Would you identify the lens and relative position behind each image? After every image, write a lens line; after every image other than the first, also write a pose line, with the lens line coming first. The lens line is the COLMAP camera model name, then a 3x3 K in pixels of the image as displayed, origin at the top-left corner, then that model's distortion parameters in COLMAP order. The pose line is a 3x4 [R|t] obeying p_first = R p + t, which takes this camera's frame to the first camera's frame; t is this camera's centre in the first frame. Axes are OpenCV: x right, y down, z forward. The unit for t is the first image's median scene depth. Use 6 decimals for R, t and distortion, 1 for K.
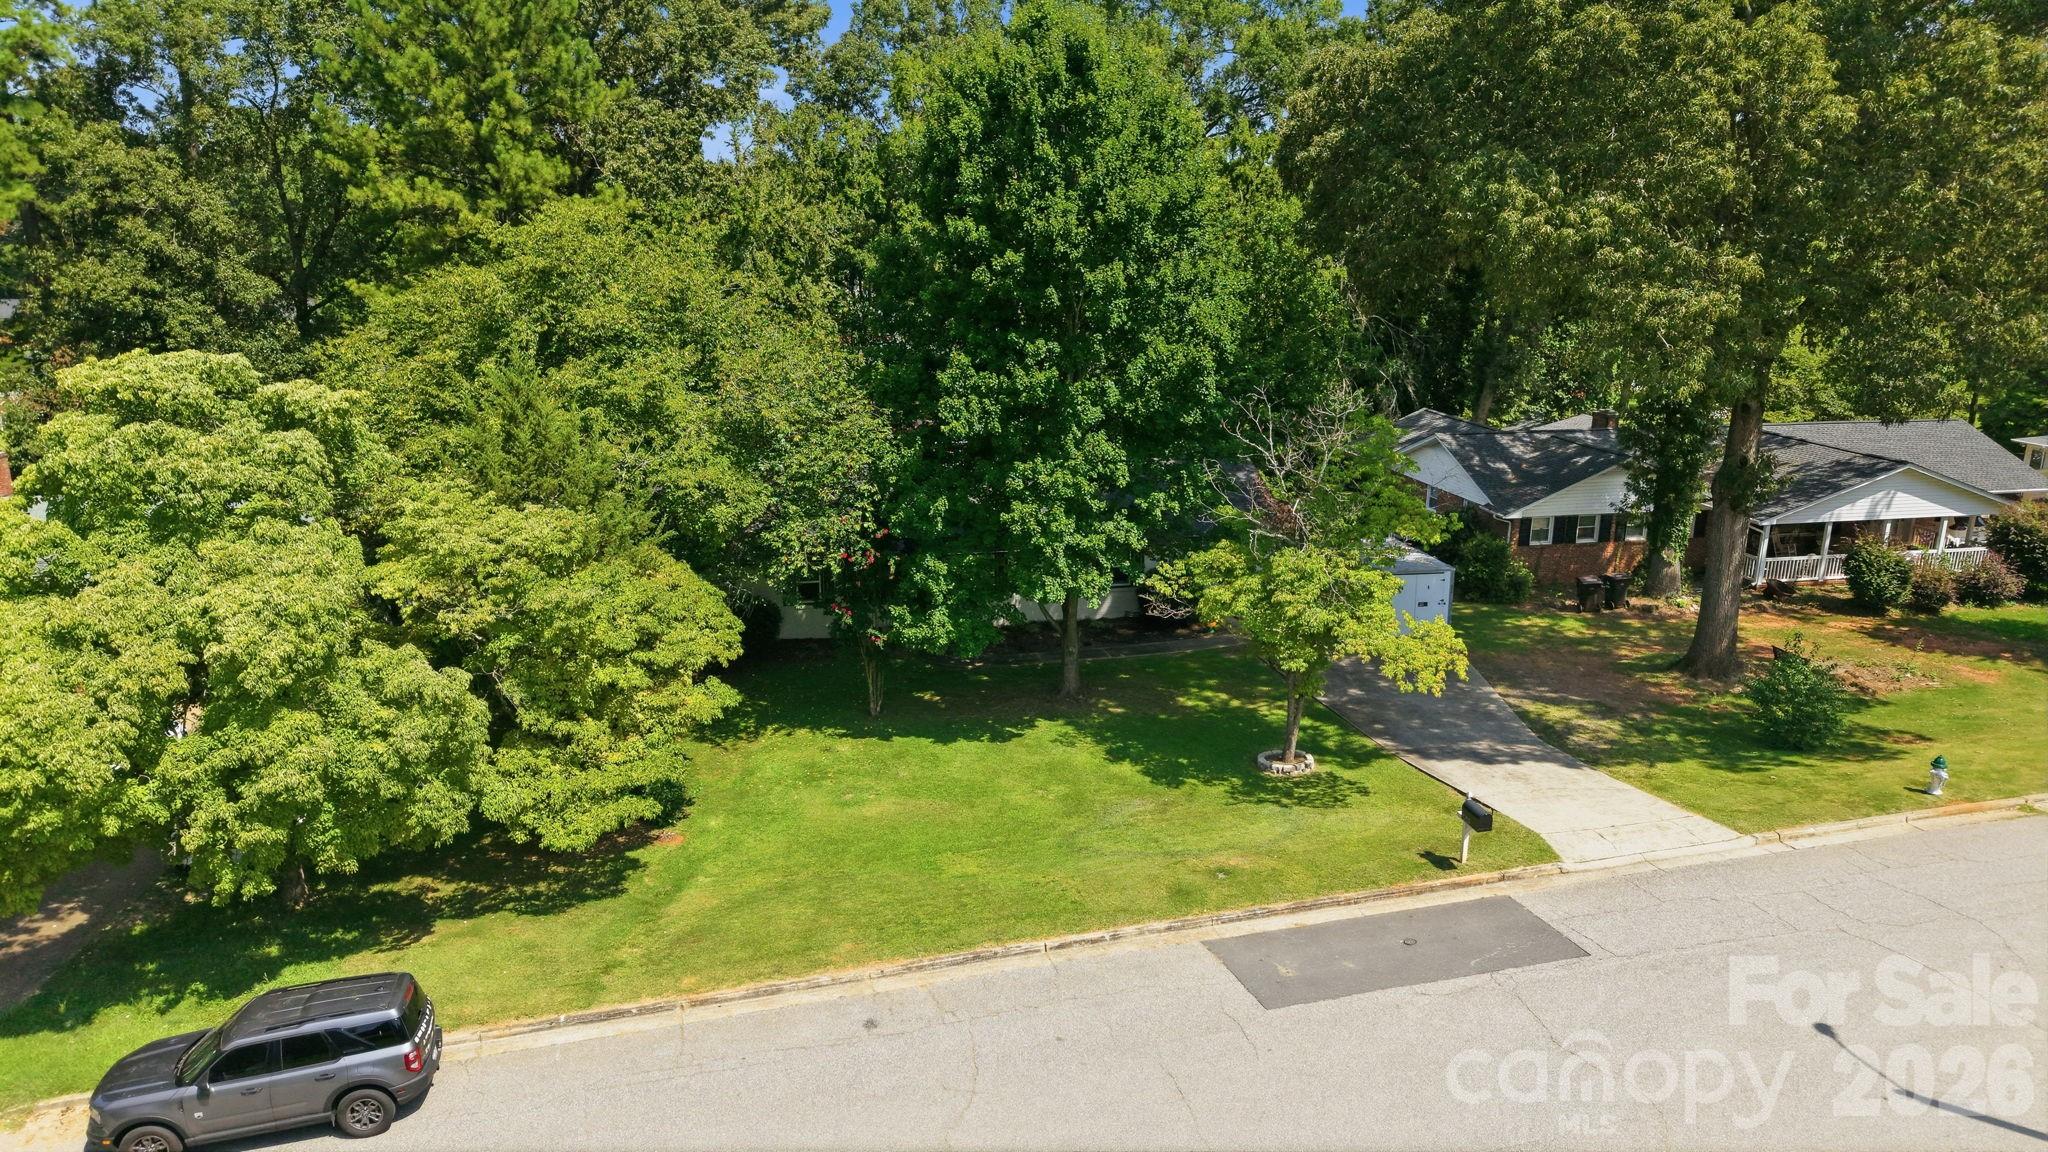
lens RADIAL K [[1397.4, 0, 1037.7], [0, 1397.4, 579.0], [0, 0, 1]] dist [0.001034, 0.032806]
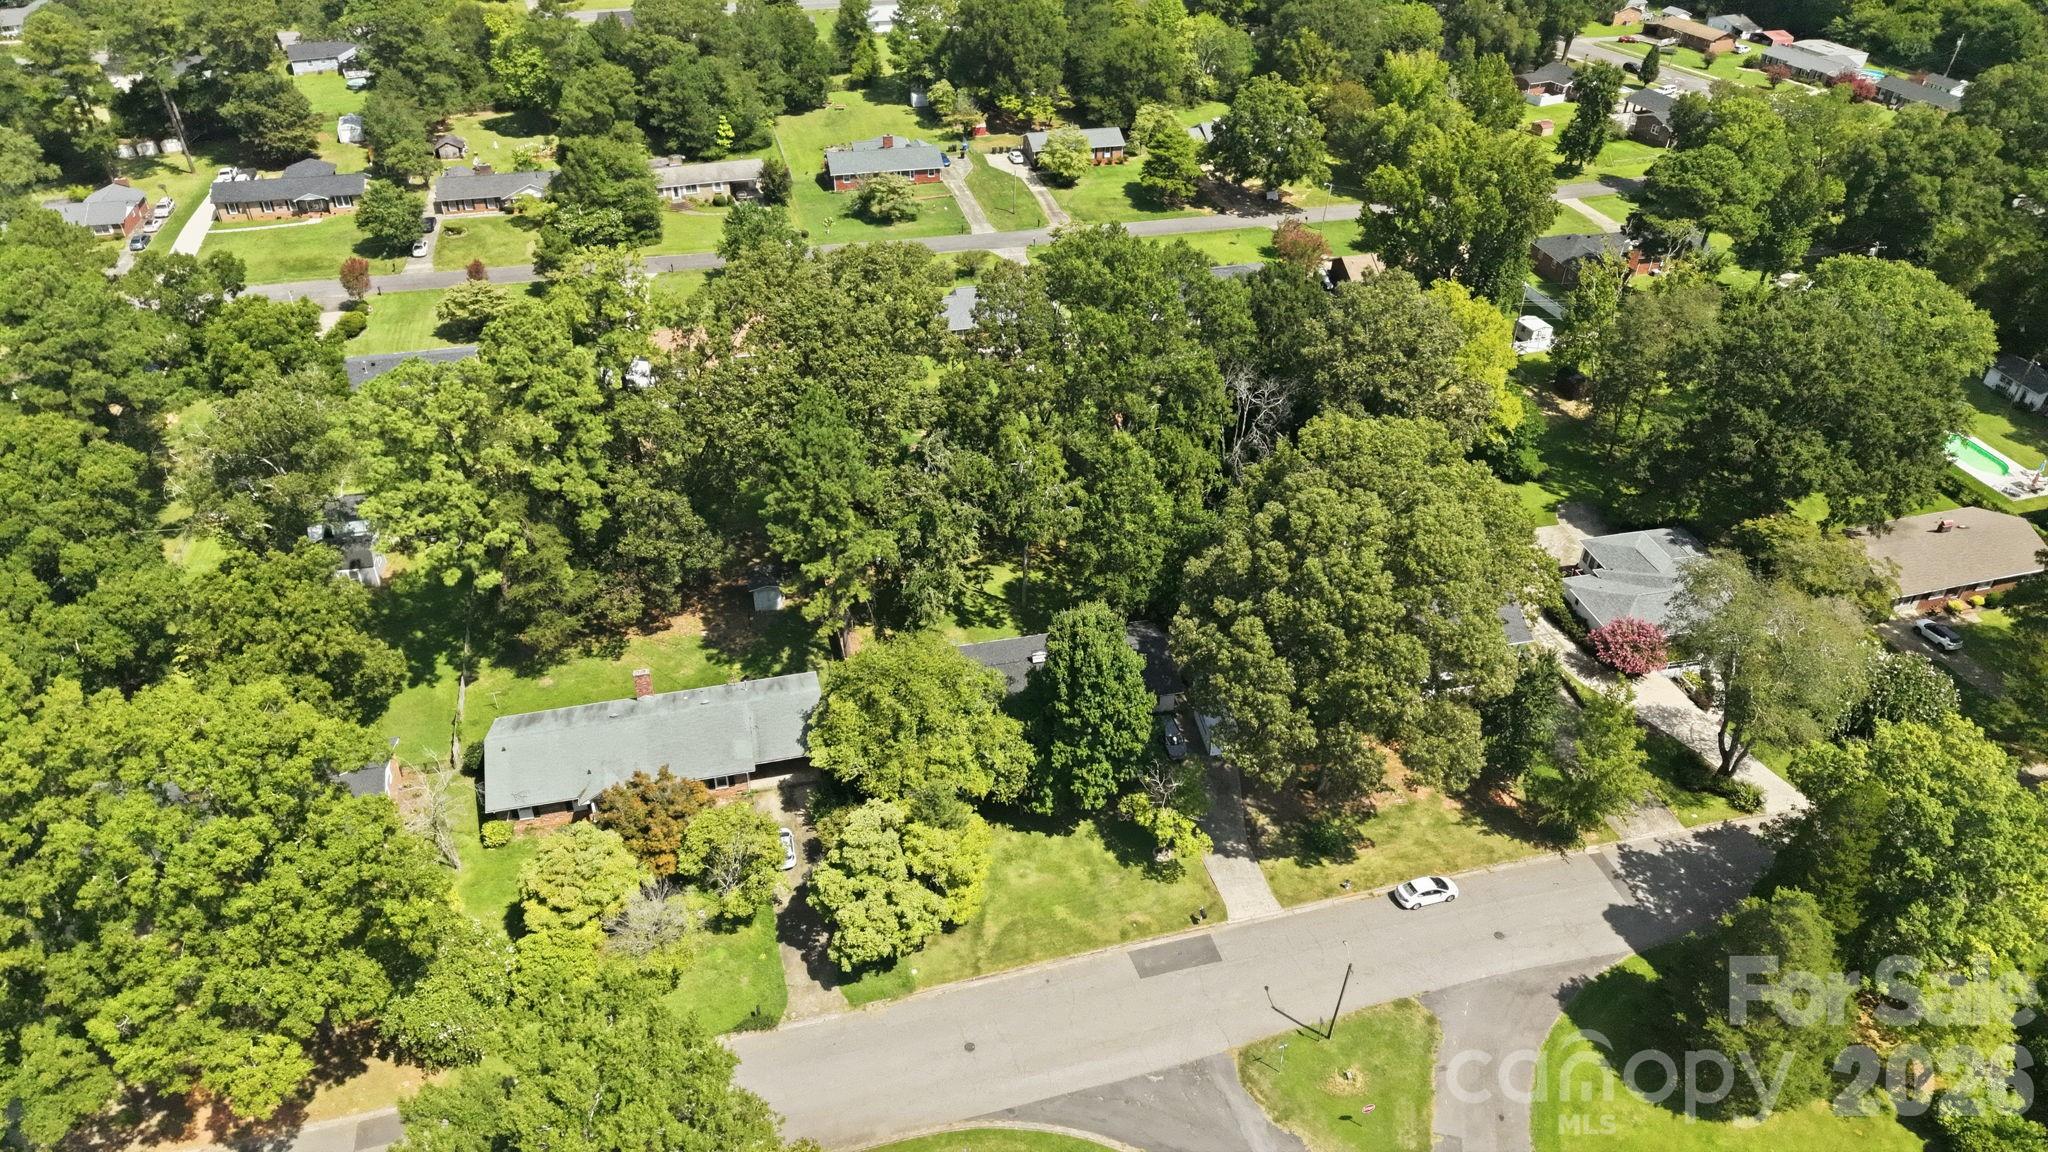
lens RADIAL K [[1397.4, 0, 1025.2], [0, 1397.4, 576.2], [0, 0, 1]] dist [0.001034, 0.032806]
pose [[0.999925, 0.008749, -0.008536, -0.102952], [-0.005352, 0.941232, 0.337720, -1.477615], [0.010989, -0.337649, 0.941208, -1.680251]]
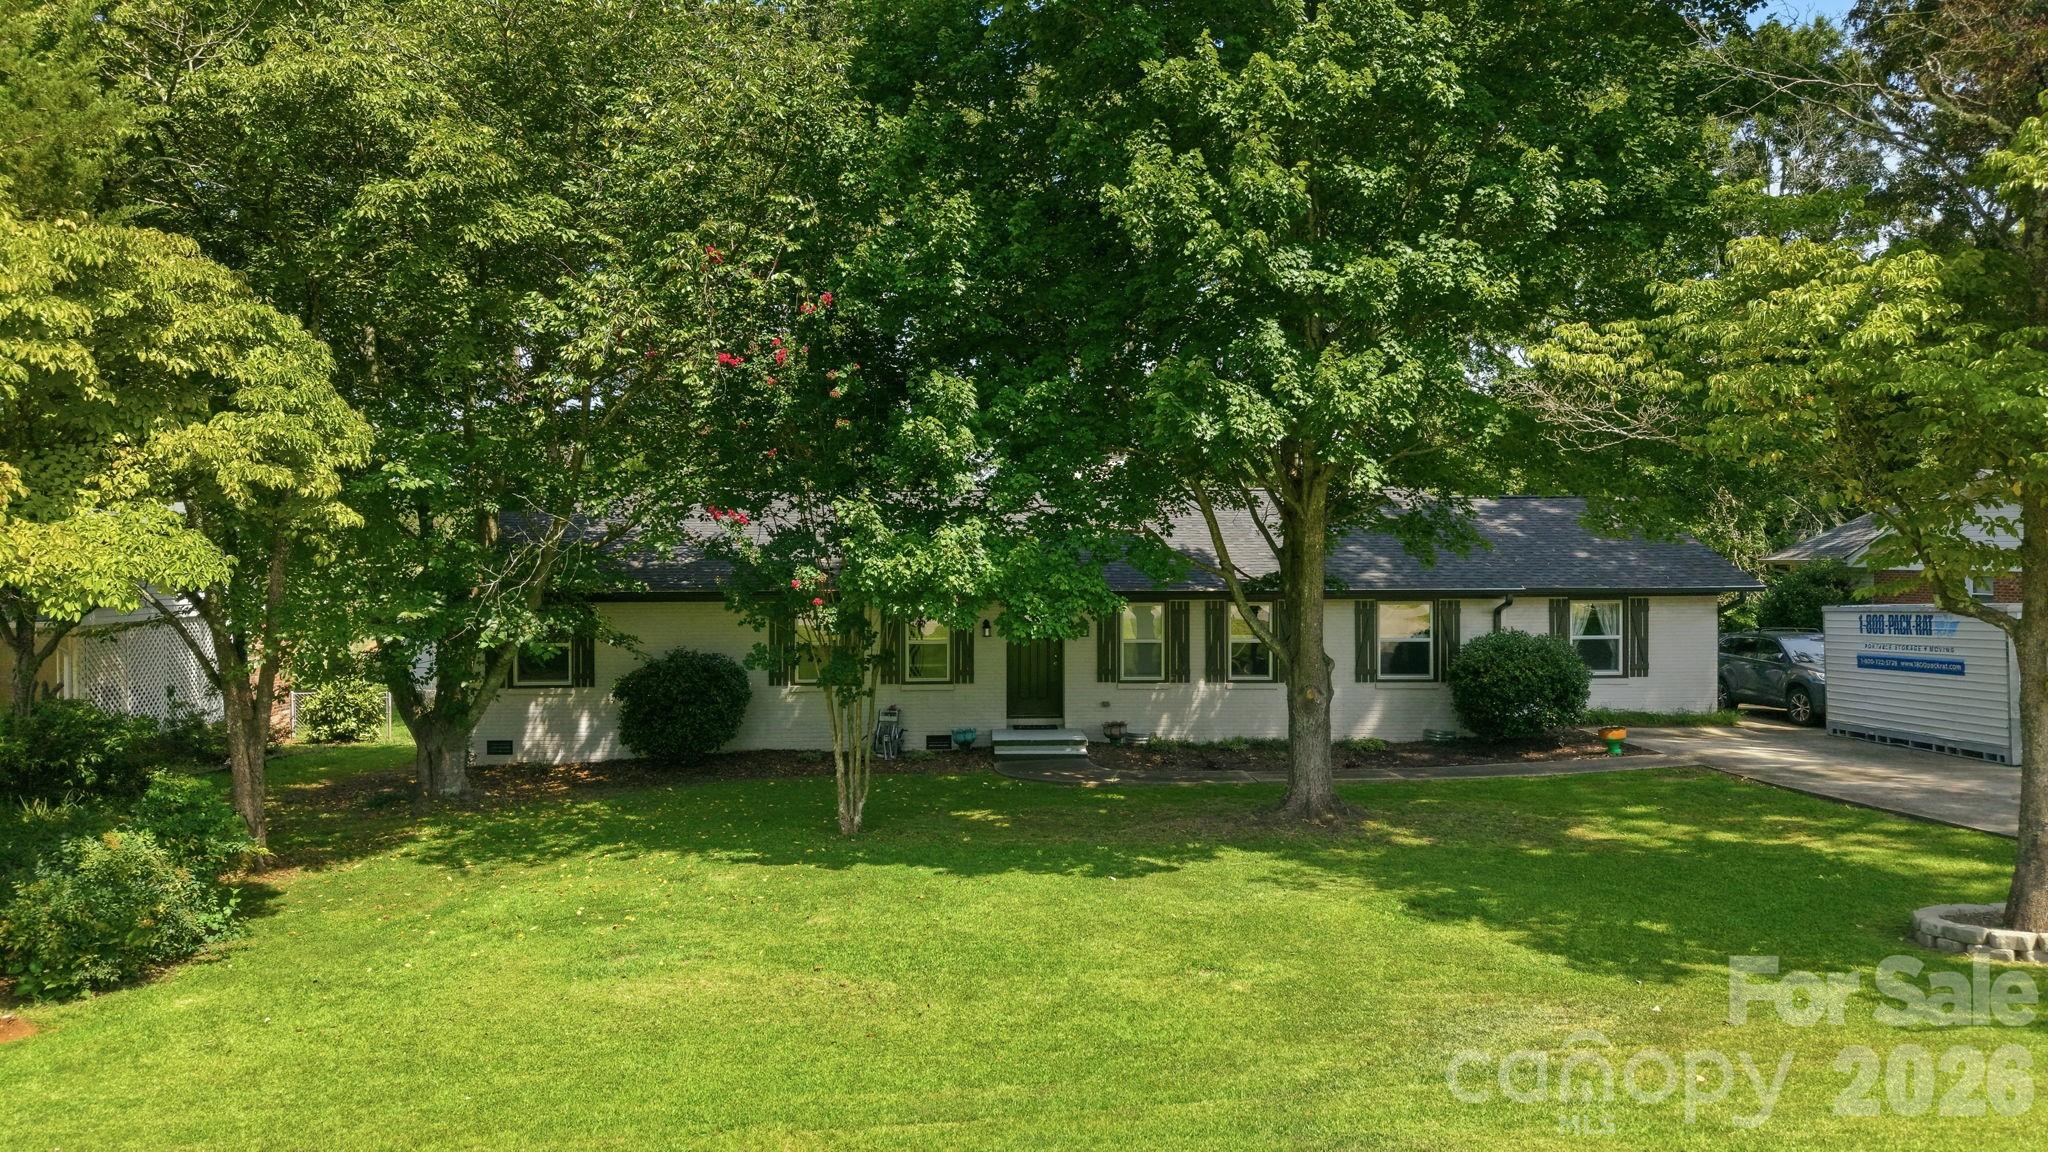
lens RADIAL K [[1397.4, 0, 1015.9], [0, 1397.4, 579.0], [0, 0, 1]] dist [0.001034, 0.032806]
pose [[0.983471, -0.003571, -0.181030, 0.016880], [-0.040742, 0.969802, -0.240468, 0.139218], [0.176422, 0.243869, 0.953626, 0.654271]]
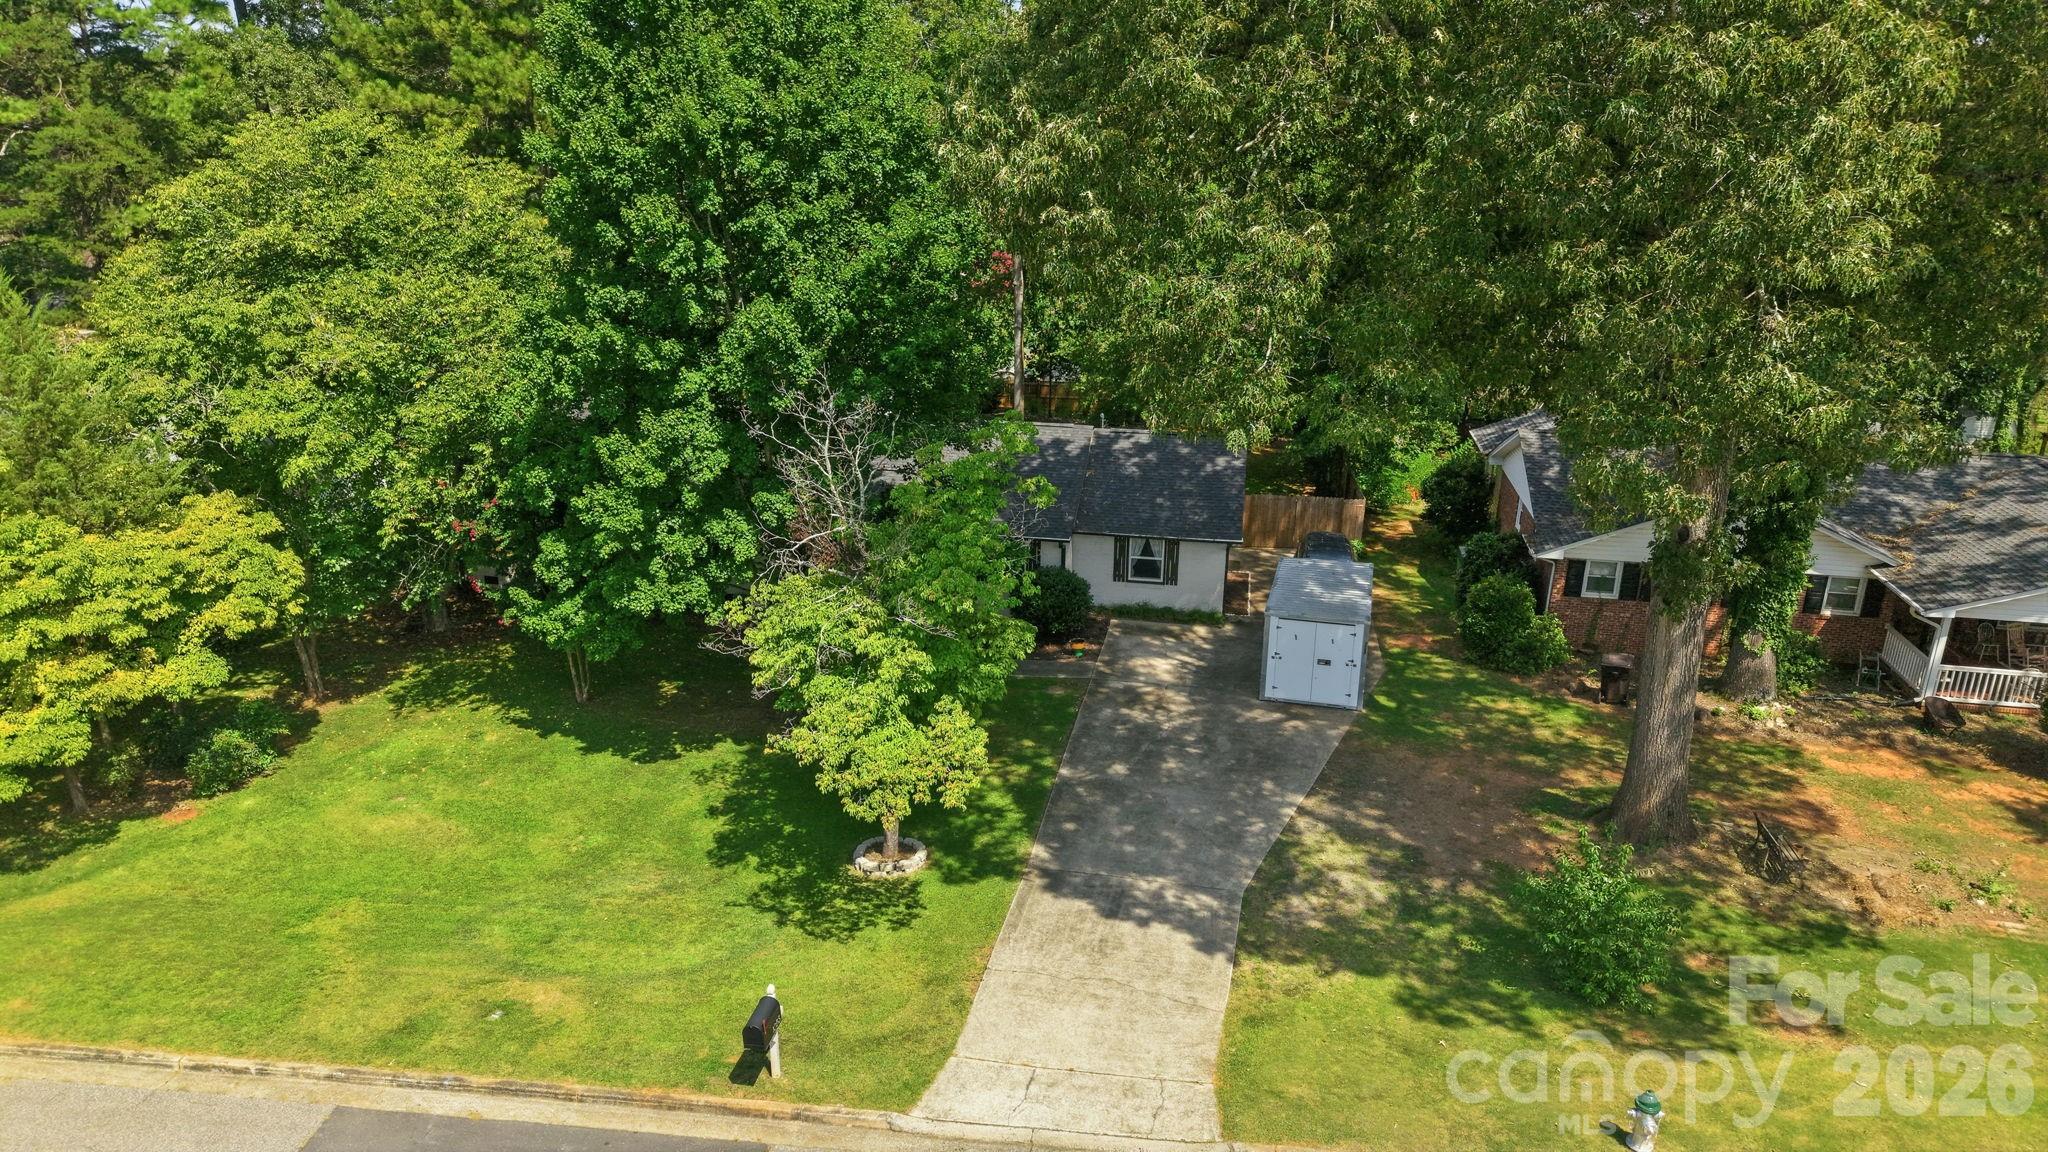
lens RADIAL K [[1397.4, 0, 1014.4], [0, 1397.4, 588.5], [0, 0, 1]] dist [0.001034, 0.032806]
pose [[0.922527, 0.132868, -0.362339, 0.511800], [-0.106022, 0.989997, 0.093092, -0.097037], [0.371083, -0.047464, 0.927386, 0.319482]]
